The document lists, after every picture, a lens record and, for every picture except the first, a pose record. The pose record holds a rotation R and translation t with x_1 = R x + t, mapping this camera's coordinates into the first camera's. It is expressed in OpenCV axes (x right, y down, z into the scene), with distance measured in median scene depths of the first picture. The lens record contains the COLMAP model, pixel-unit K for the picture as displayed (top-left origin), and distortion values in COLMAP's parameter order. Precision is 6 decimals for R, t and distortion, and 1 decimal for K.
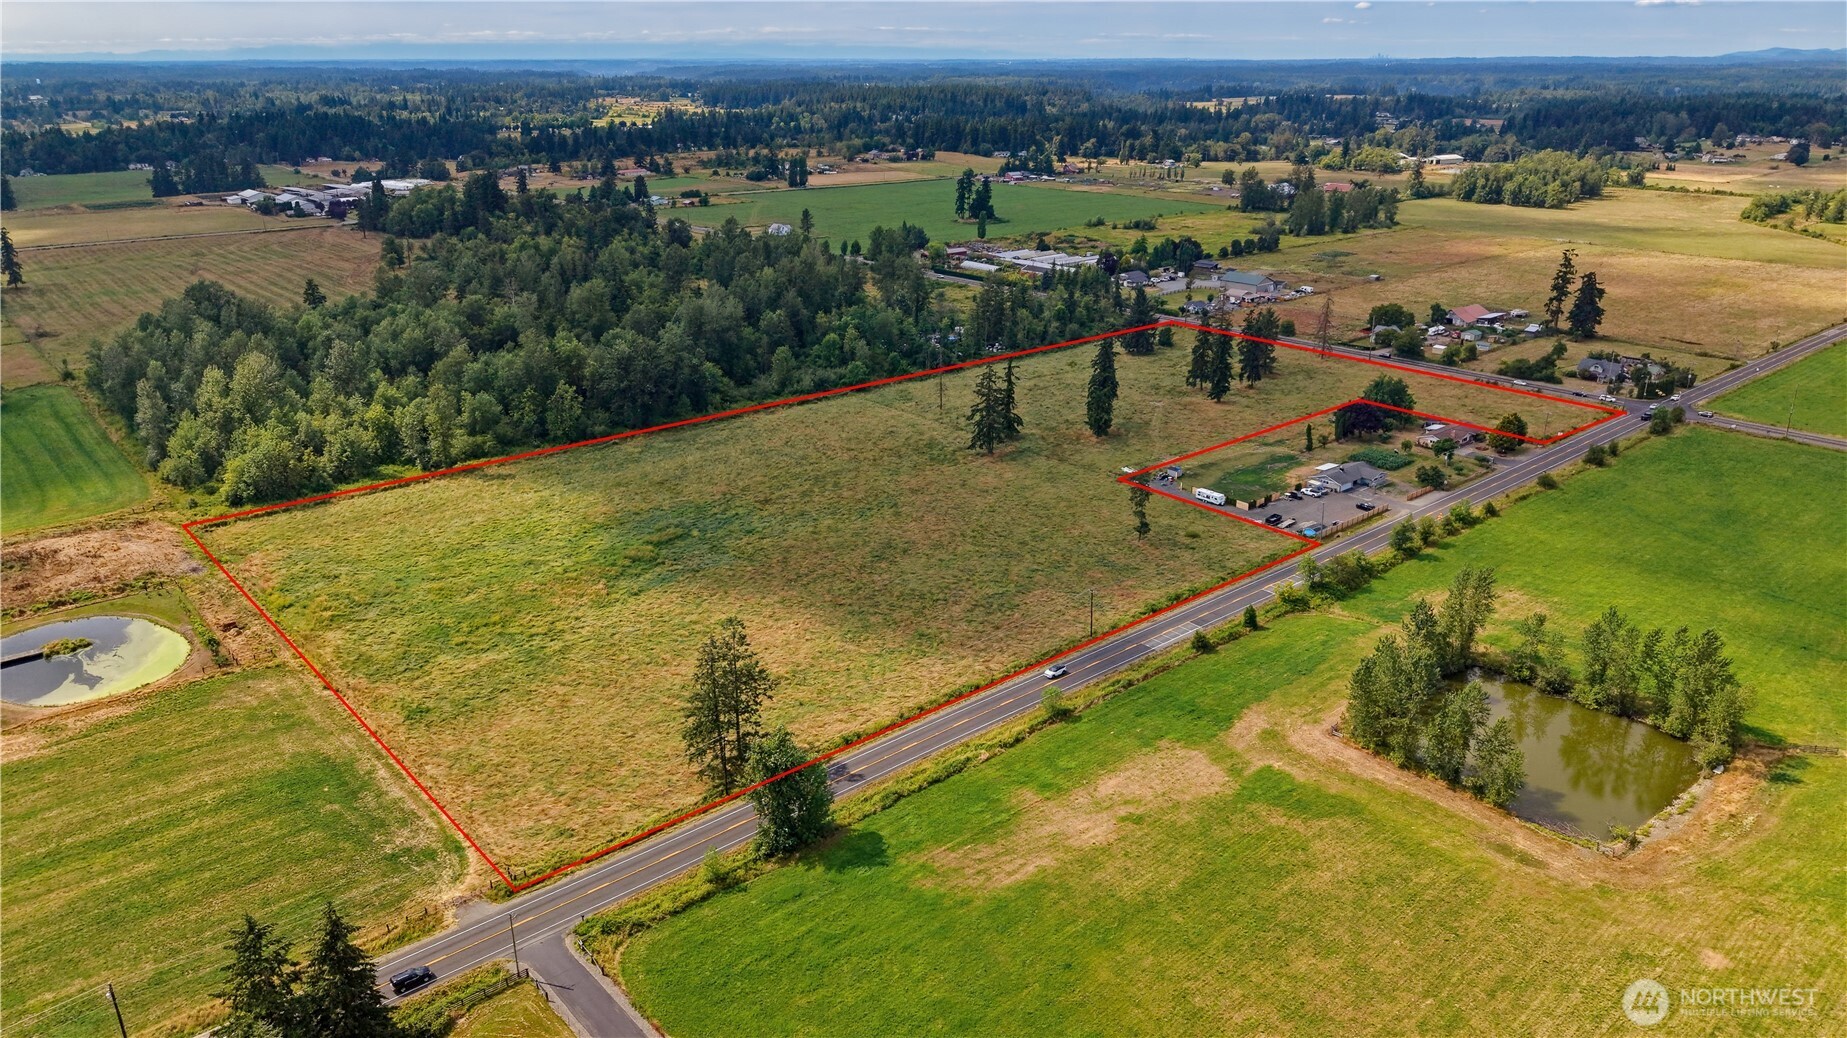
lens RADIAL K [[1232.6, 0, 925.5], [0, 1232.6, 522.9], [0, 0, 1]] dist [0.035747, -0.049182]
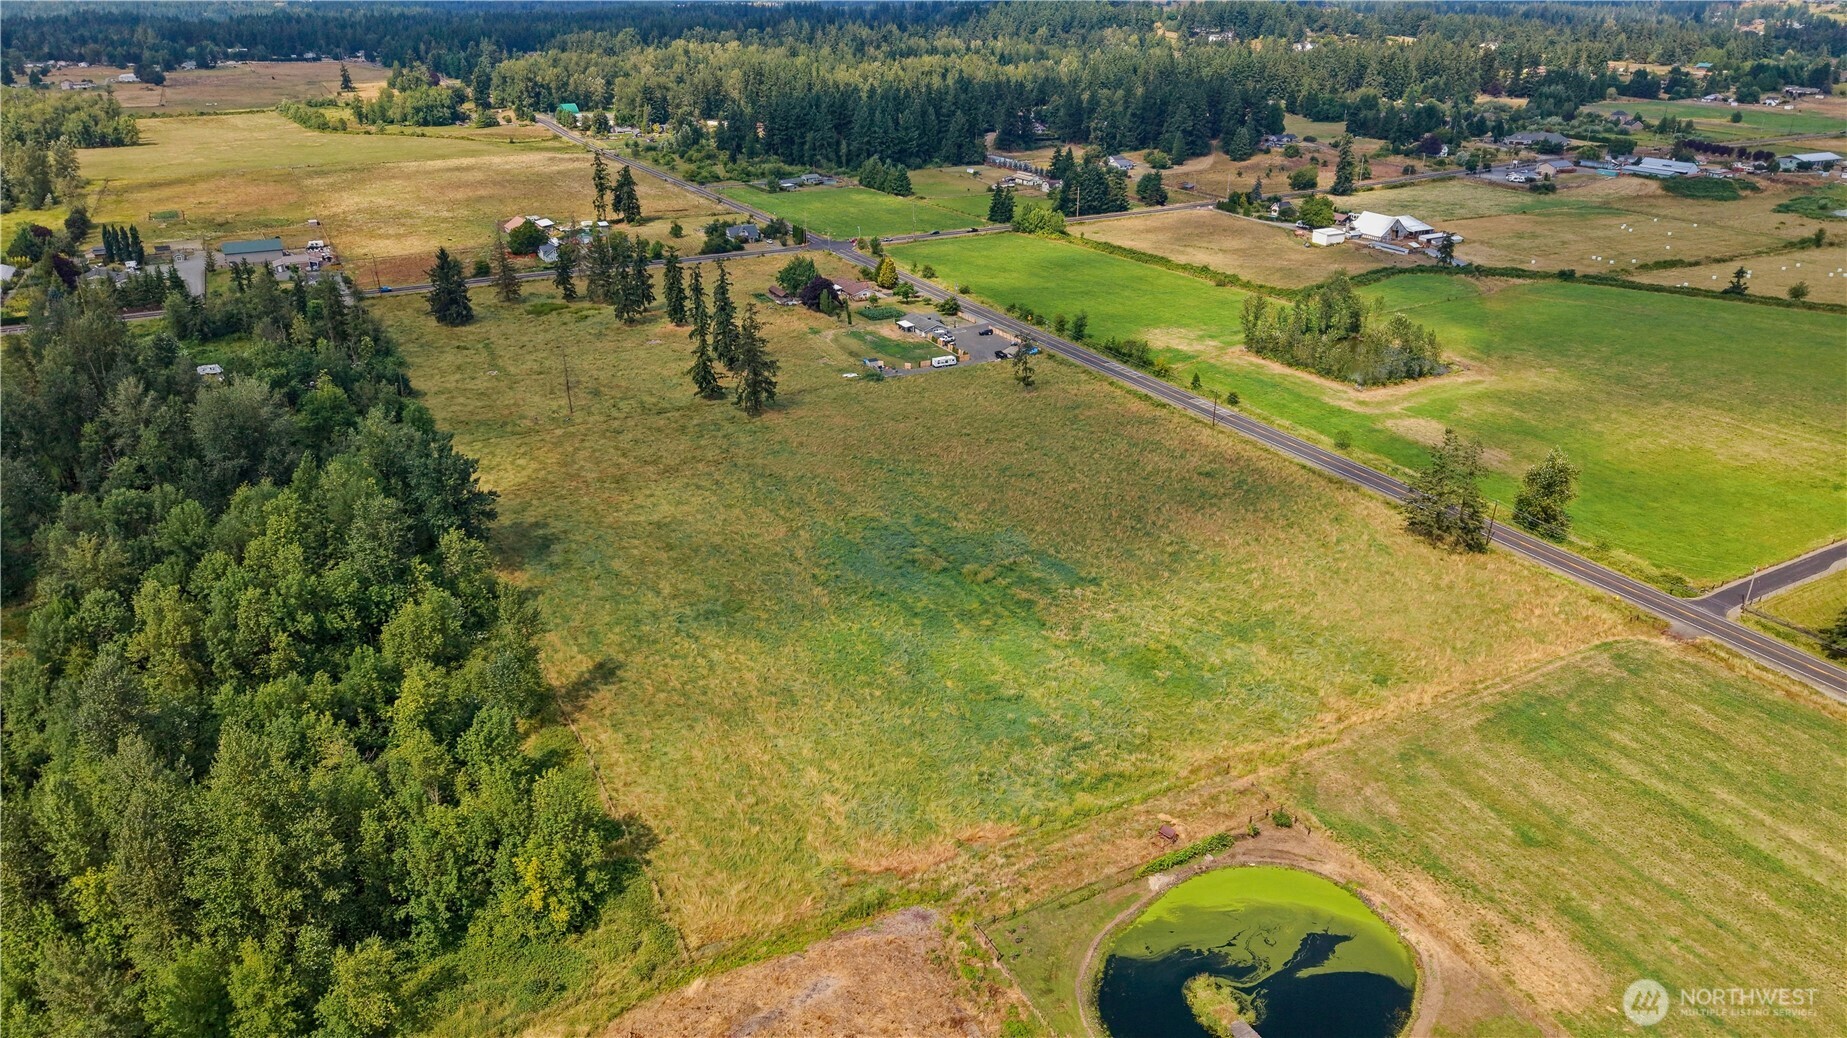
lens RADIAL K [[1232.6, 0, 925.5], [0, 1232.6, 522.9], [0, 0, 1]] dist [0.035747, -0.049182]
pose [[0.211585, -0.392714, 0.894990, -0.822892], [0.342991, 0.887317, 0.308261, -0.235258], [-0.915199, 0.241751, 0.322440, 0.628330]]
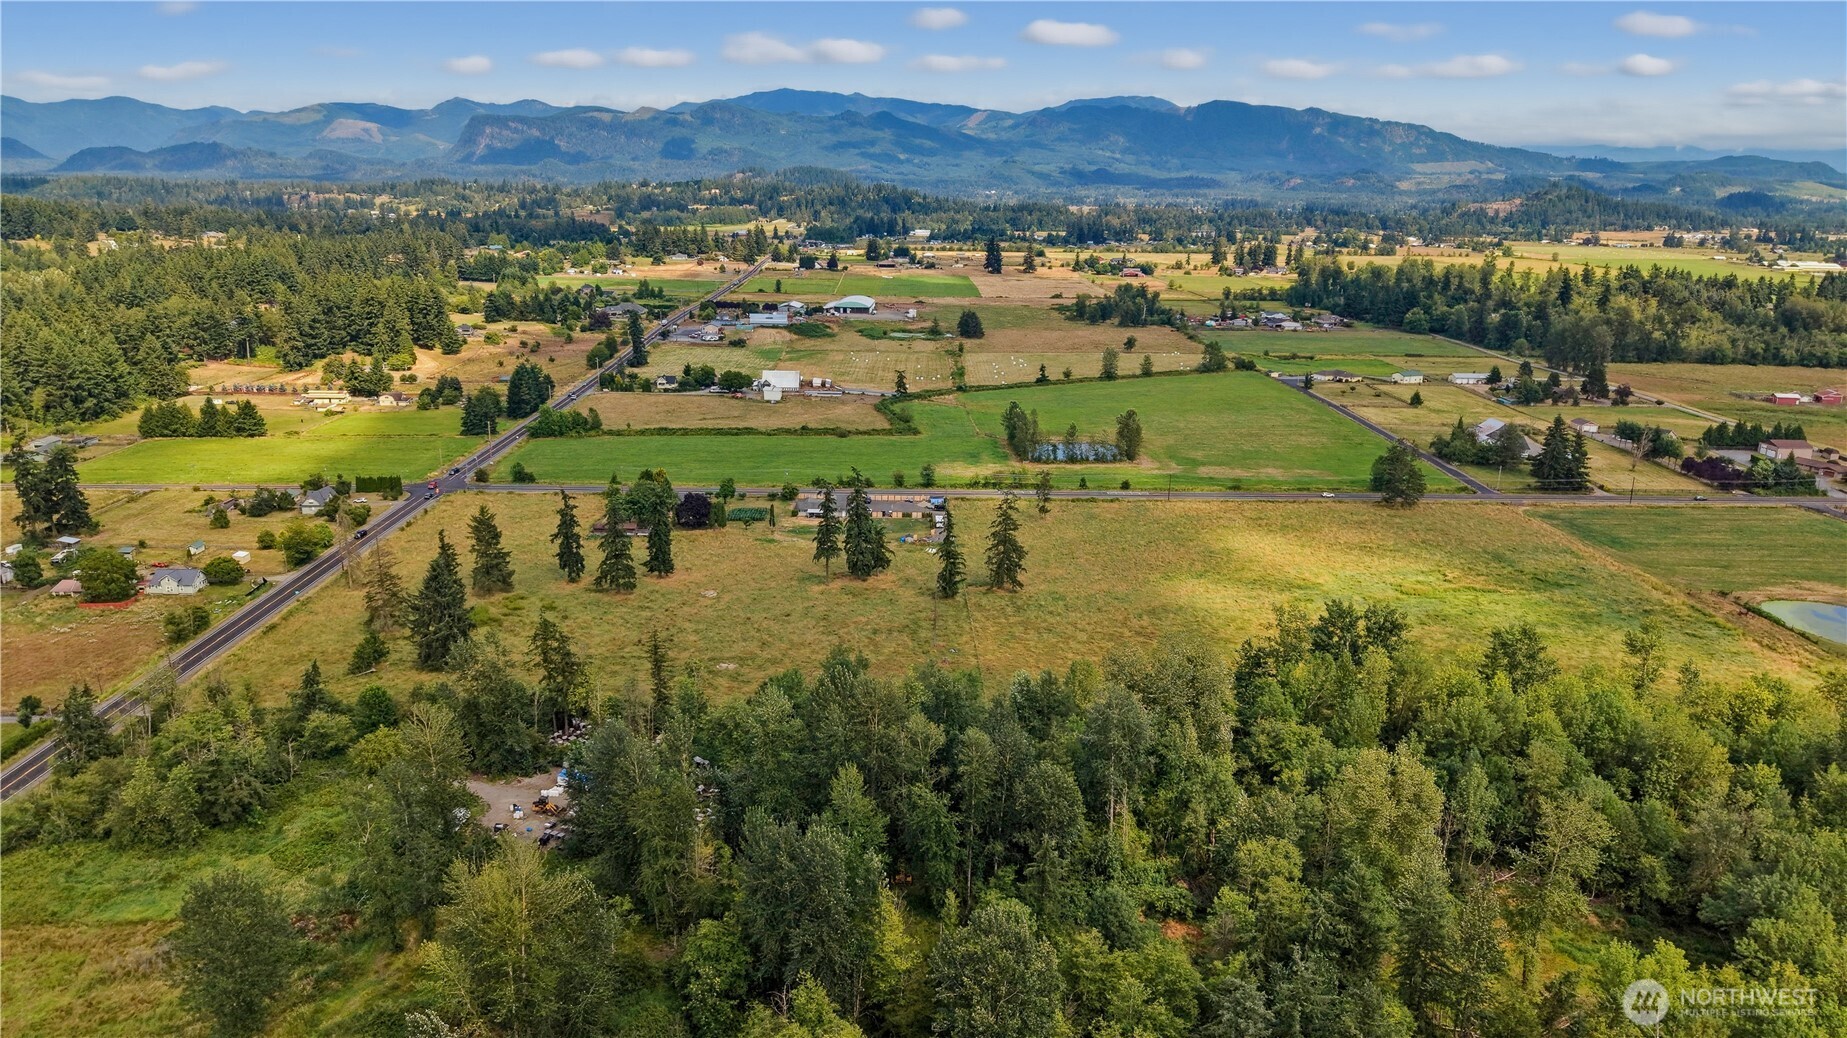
lens RADIAL K [[1232.6, 0, 925.5], [0, 1232.6, 522.9], [0, 0, 1]] dist [0.035747, -0.049182]
pose [[-0.764018, -0.177760, 0.620224, -0.515396], [0.218467, 0.833236, 0.507927, -0.622215], [-0.607082, 0.523564, -0.597772, 1.641910]]
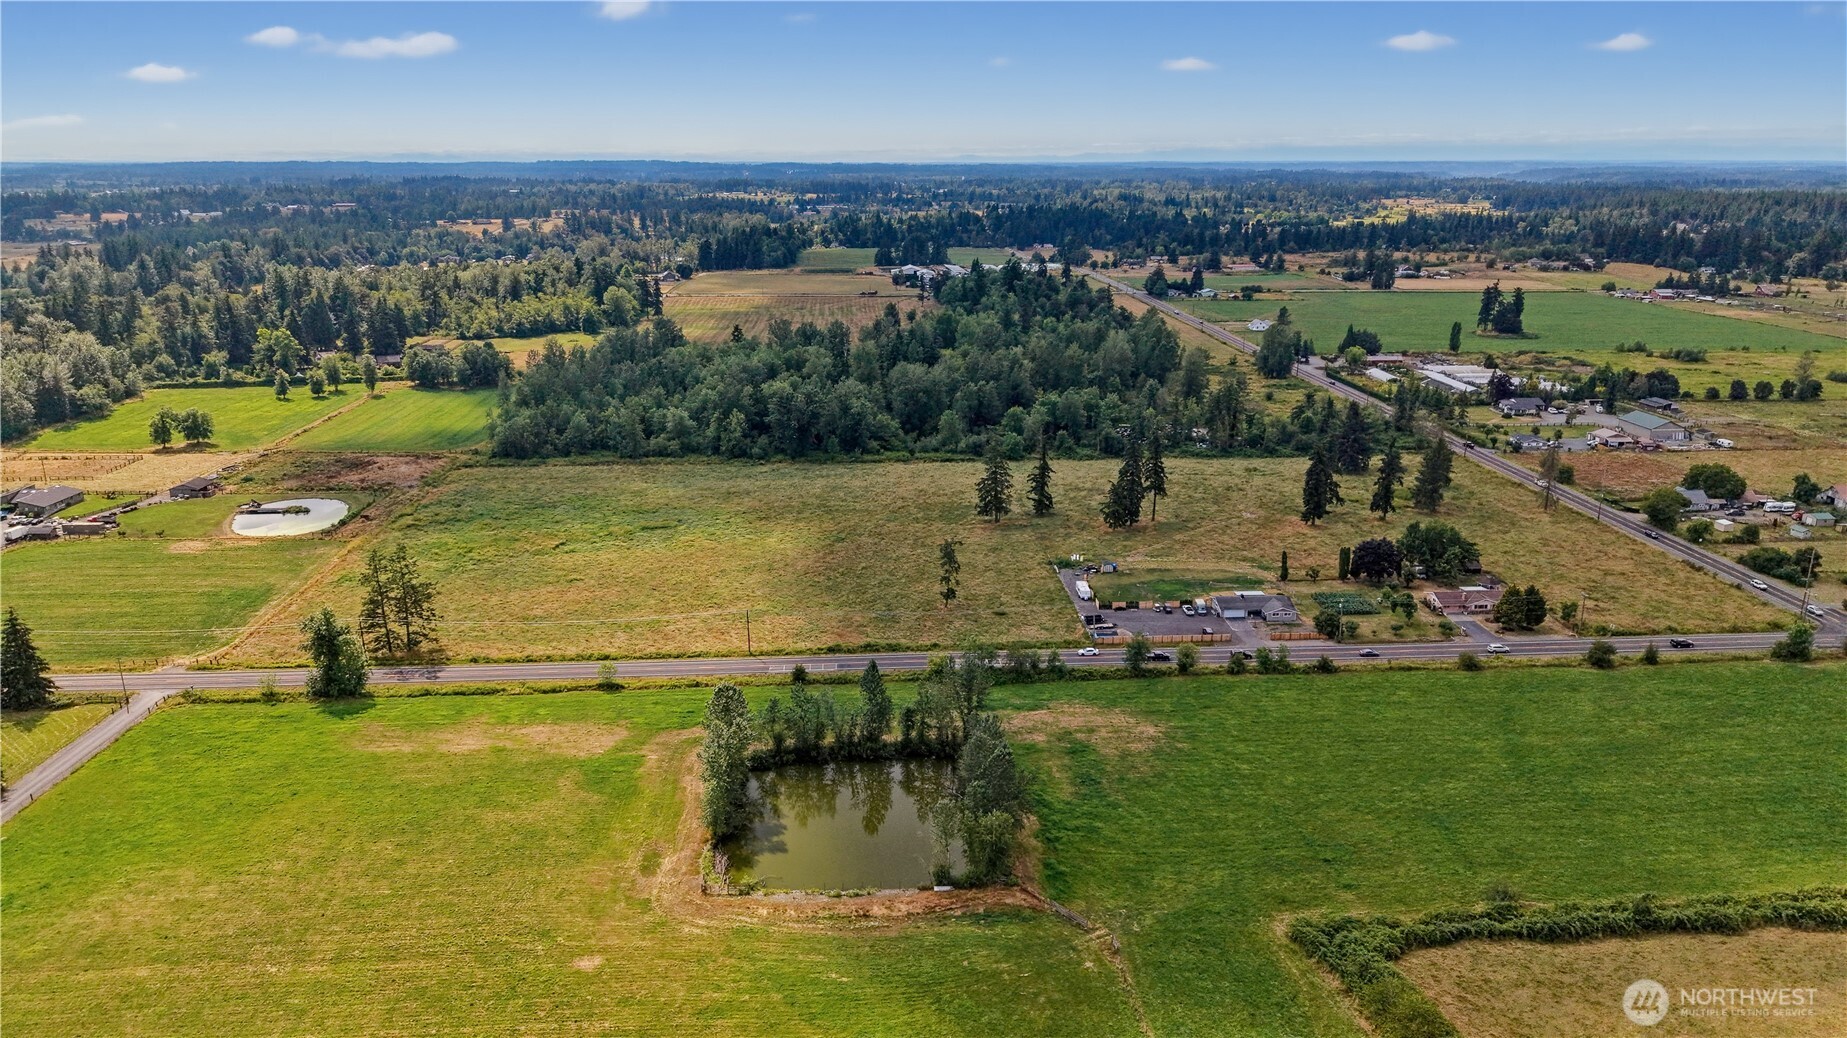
lens RADIAL K [[1232.6, 0, 925.5], [0, 1232.6, 522.9], [0, 0, 1]] dist [0.035747, -0.049182]
pose [[0.792984, 0.173886, -0.583901, 0.651908], [-0.216175, 0.976351, -0.002826, -0.041185], [0.569600, 0.128466, 0.811820, 0.103985]]
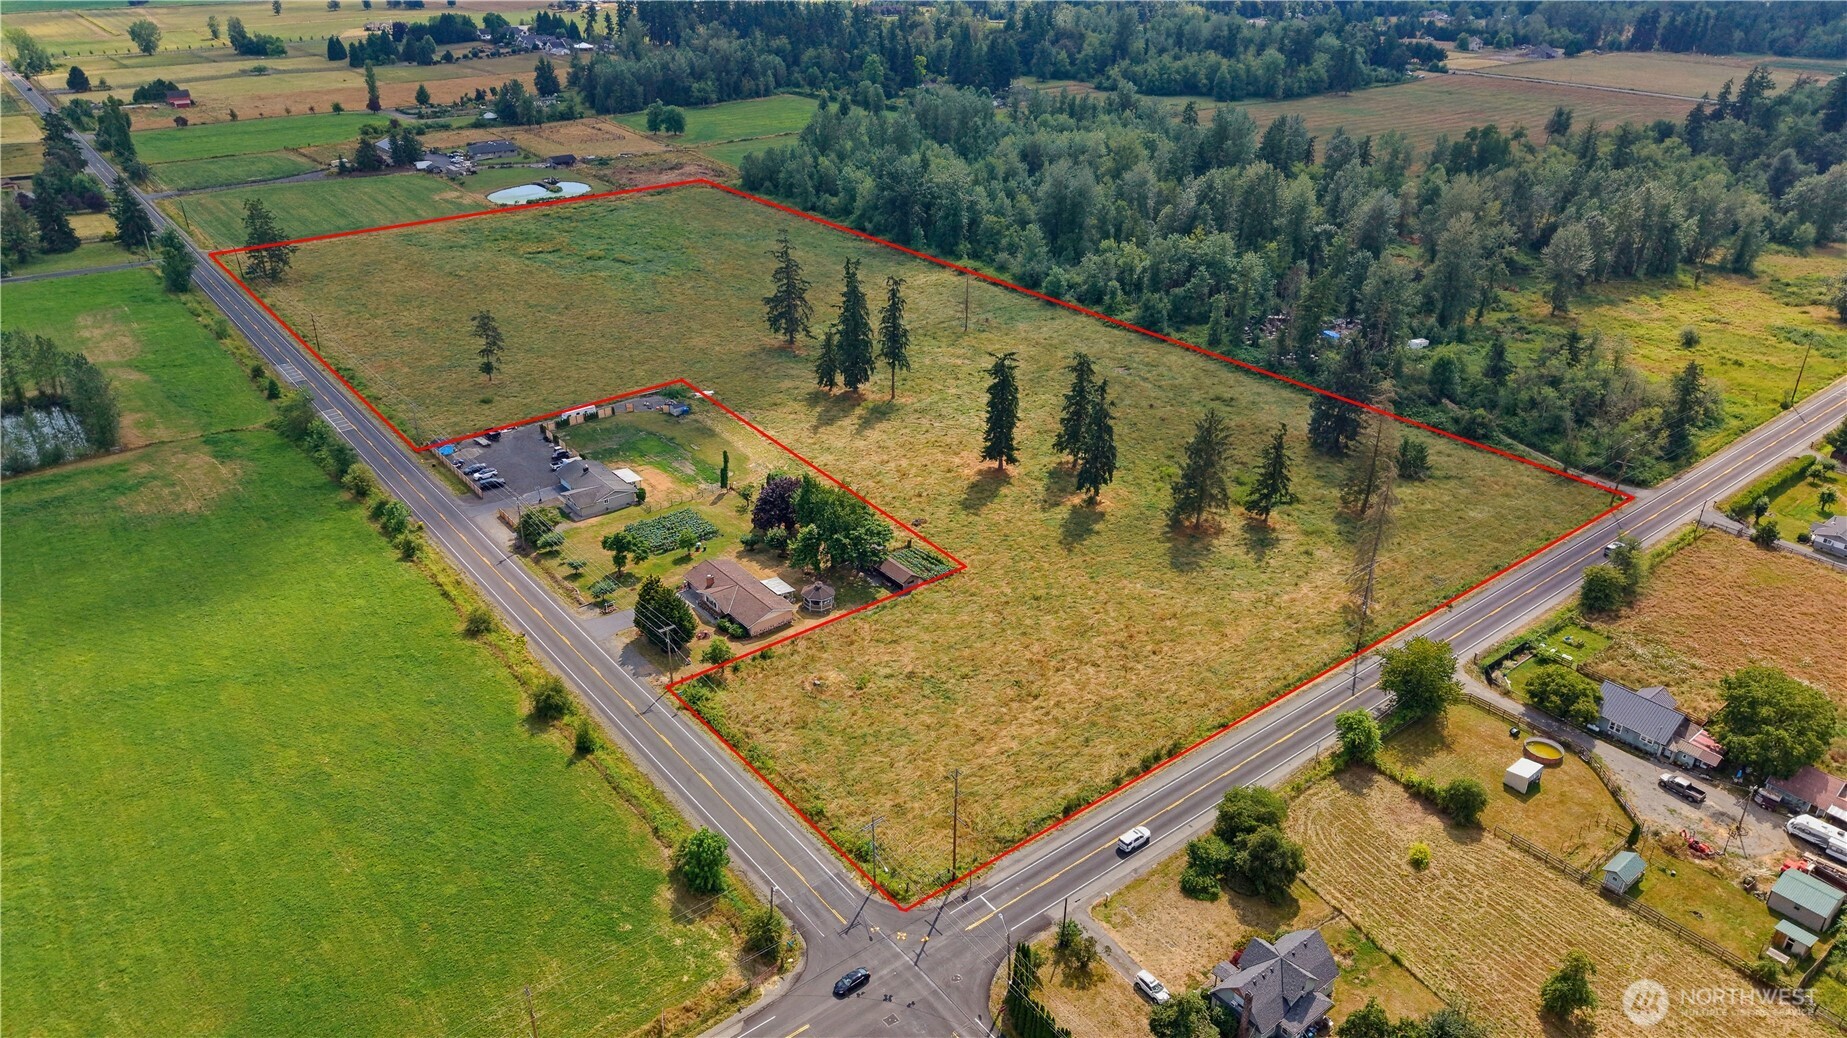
lens RADIAL K [[1232.6, 0, 925.5], [0, 1232.6, 522.9], [0, 0, 1]] dist [0.035747, -0.049182]
pose [[-0.047384, 0.454245, -0.889616, 0.970936], [-0.359889, 0.823038, 0.439419, -0.405923], [0.931791, 0.340984, 0.124479, 1.067062]]
